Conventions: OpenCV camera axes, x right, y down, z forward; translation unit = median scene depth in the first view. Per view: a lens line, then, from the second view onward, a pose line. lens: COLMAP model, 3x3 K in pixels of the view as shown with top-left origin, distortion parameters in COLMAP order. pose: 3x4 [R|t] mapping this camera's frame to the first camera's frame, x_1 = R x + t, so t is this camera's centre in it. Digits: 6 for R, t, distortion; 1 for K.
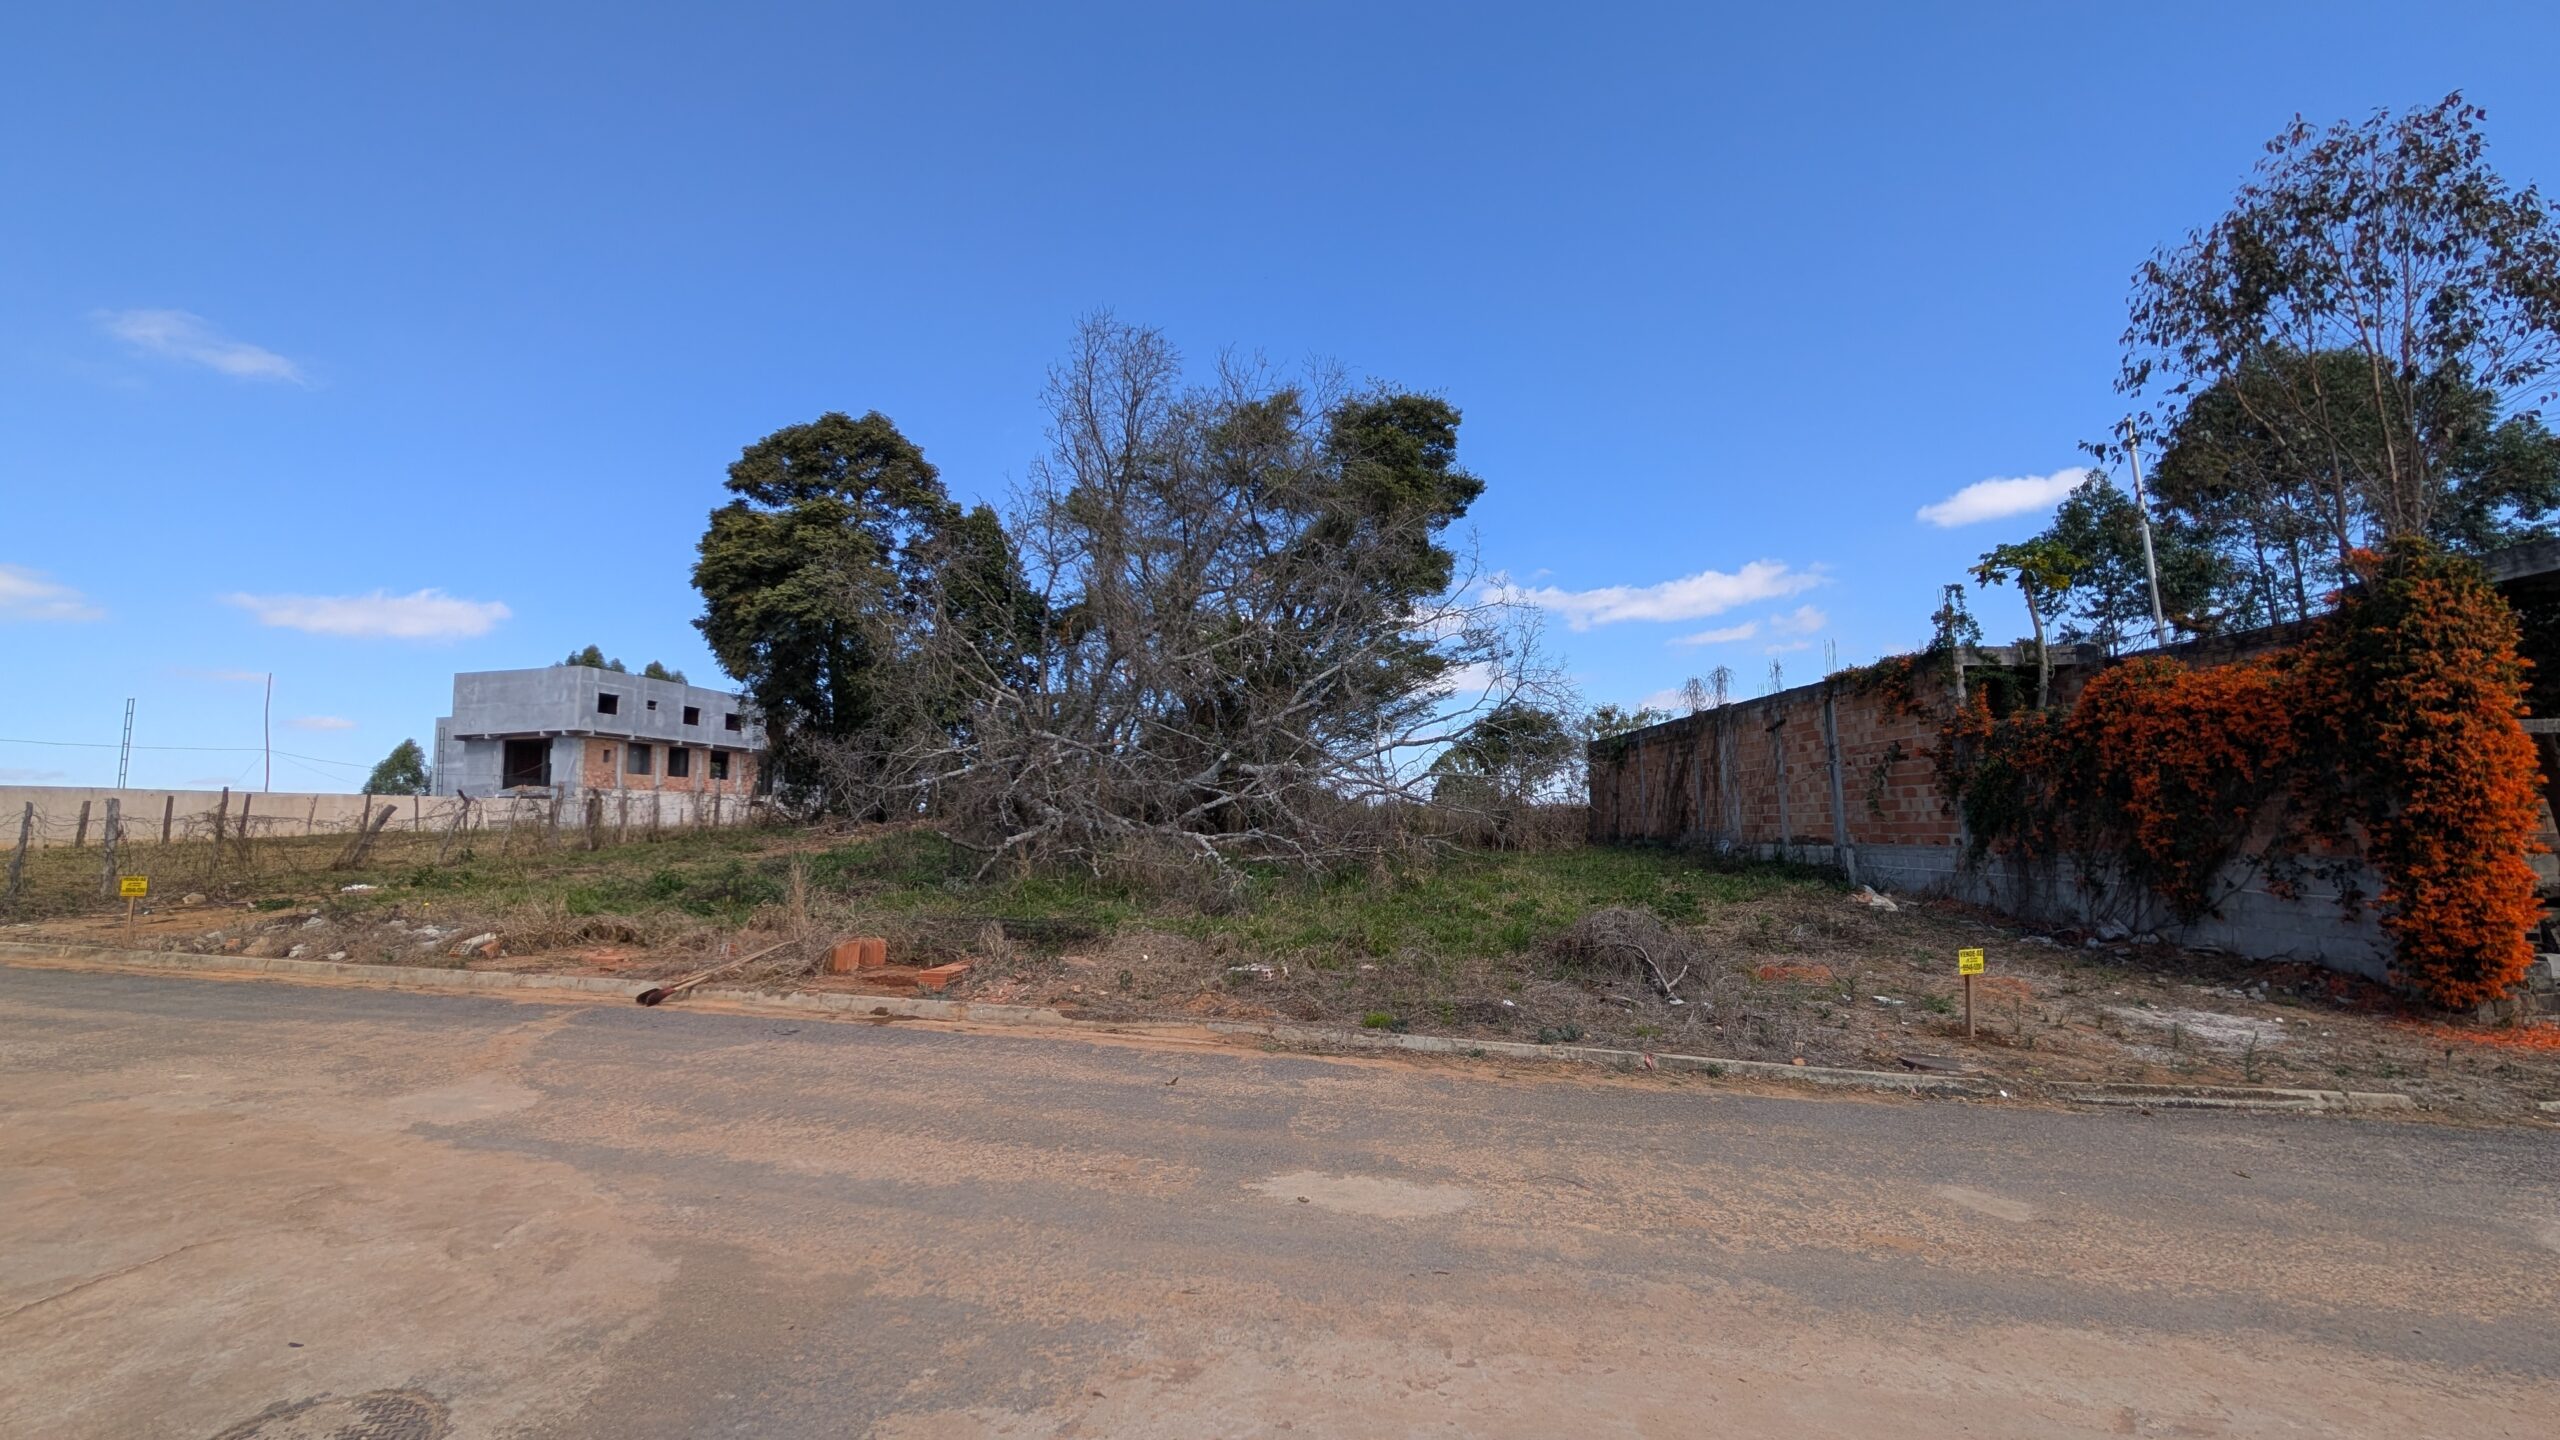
lens RADIAL K [[959.6, 0, 1273.9], [0, 959.6, 726.6], [0, 0, 1]] dist [-0.006091, -0.000083]
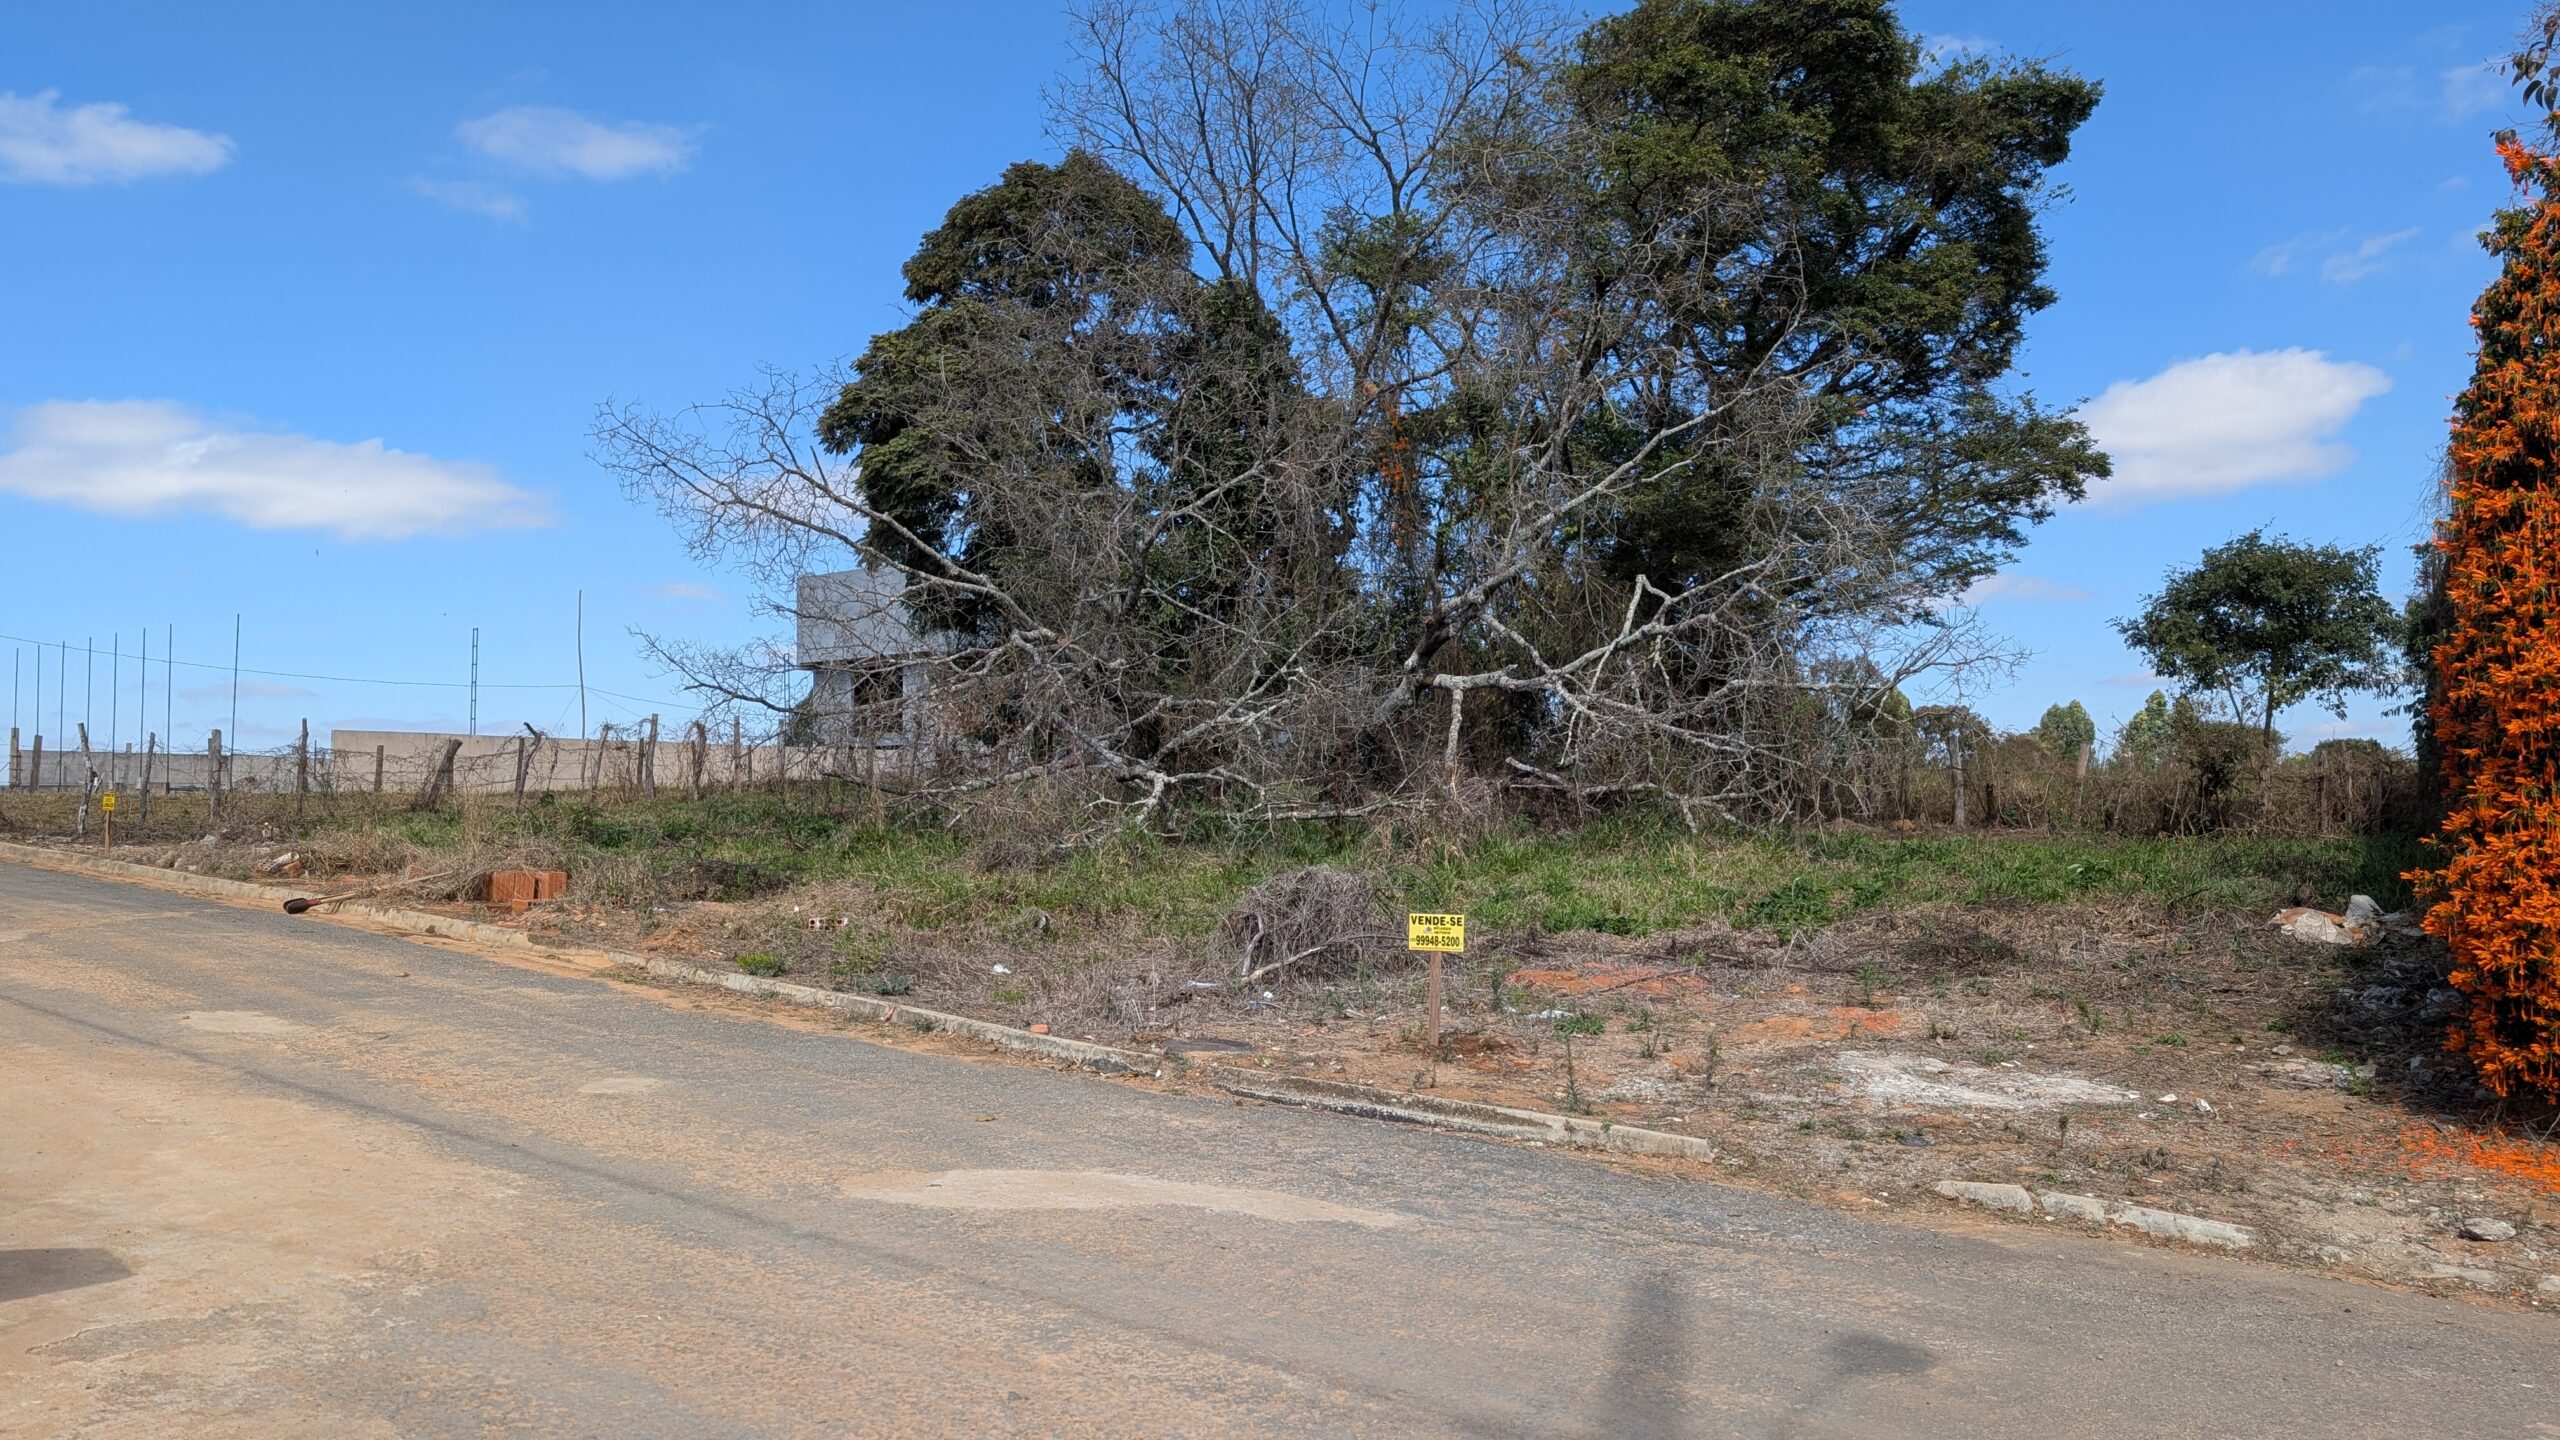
lens RADIAL K [[1909.3, 0, 1280.6], [0, 1909.3, 720.6], [0, 0, 1]] dist [0.049439, -0.017600]
pose [[0.849873, -0.006296, -0.526950, 0.499845], [0.038821, 0.997960, 0.050688, 0.002547], [0.525555, -0.063535, 0.848384, -0.088352]]
